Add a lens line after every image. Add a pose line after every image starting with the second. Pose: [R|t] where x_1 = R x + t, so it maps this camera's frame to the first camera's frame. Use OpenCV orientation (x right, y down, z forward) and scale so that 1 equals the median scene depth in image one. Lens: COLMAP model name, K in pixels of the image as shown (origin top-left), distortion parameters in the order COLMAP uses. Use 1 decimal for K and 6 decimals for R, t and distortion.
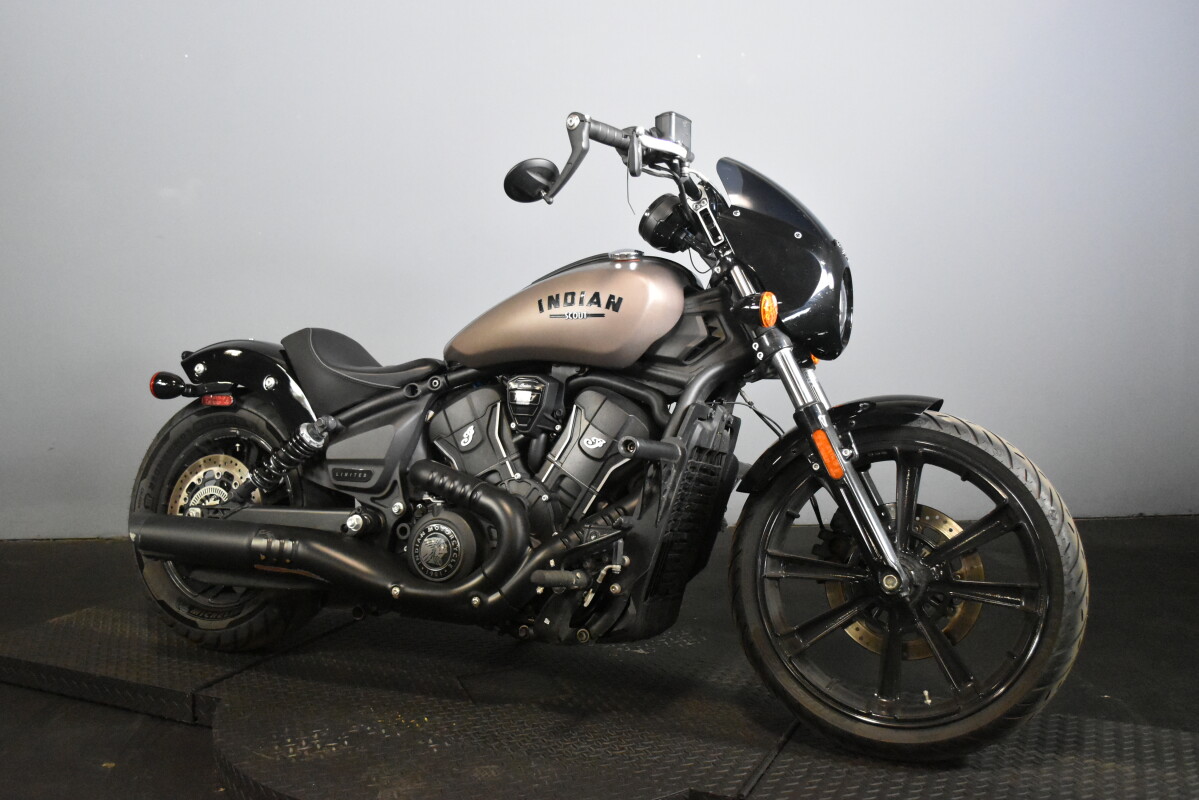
lens RADIAL K [[1113.8, 0, 599.5], [0, 1113.8, 400.0], [0, 0, 1]] dist [0.000662, 0.003873]
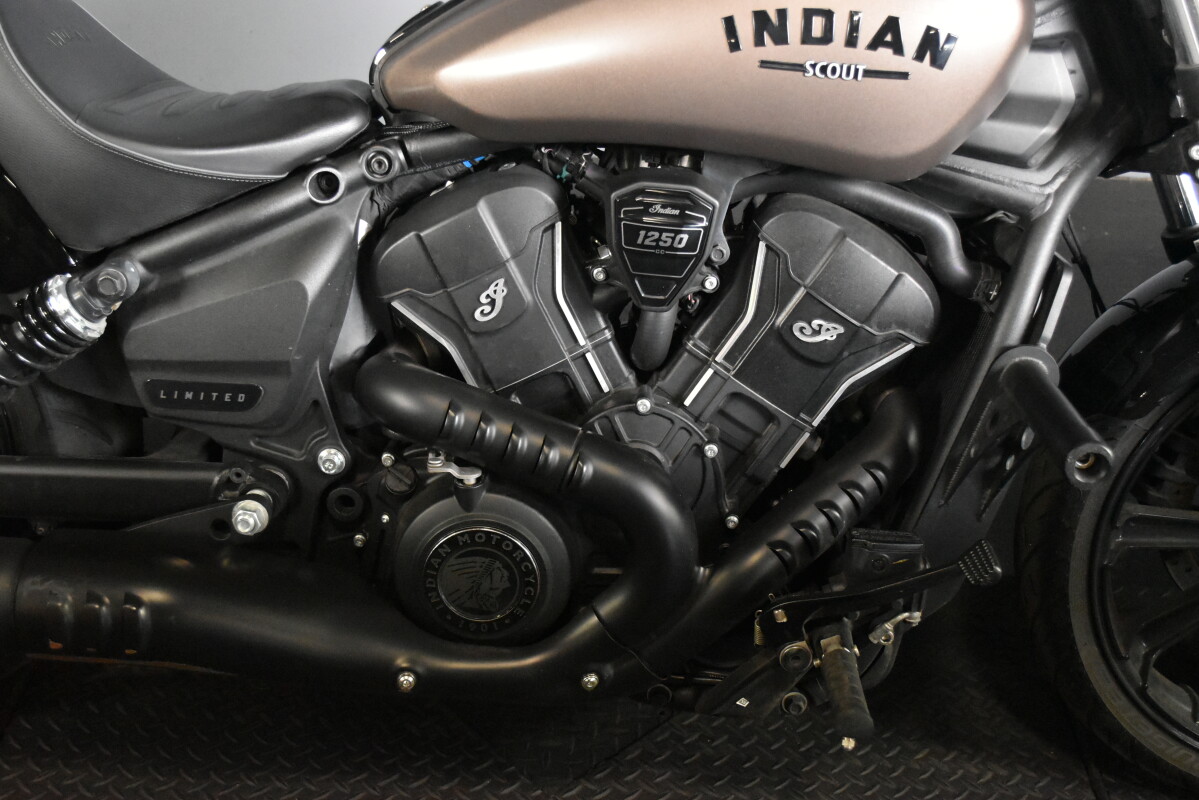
lens RADIAL K [[1402.8, 0, 599.5], [0, 1402.8, 400.0], [0, 0, 1]] dist [-0.024836, -0.015559]
pose [[0.921538, -0.137548, 0.363108, -0.301064], [-0.038663, 0.898001, 0.438292, -0.186528], [-0.386358, -0.417942, 0.822224, 0.540085]]
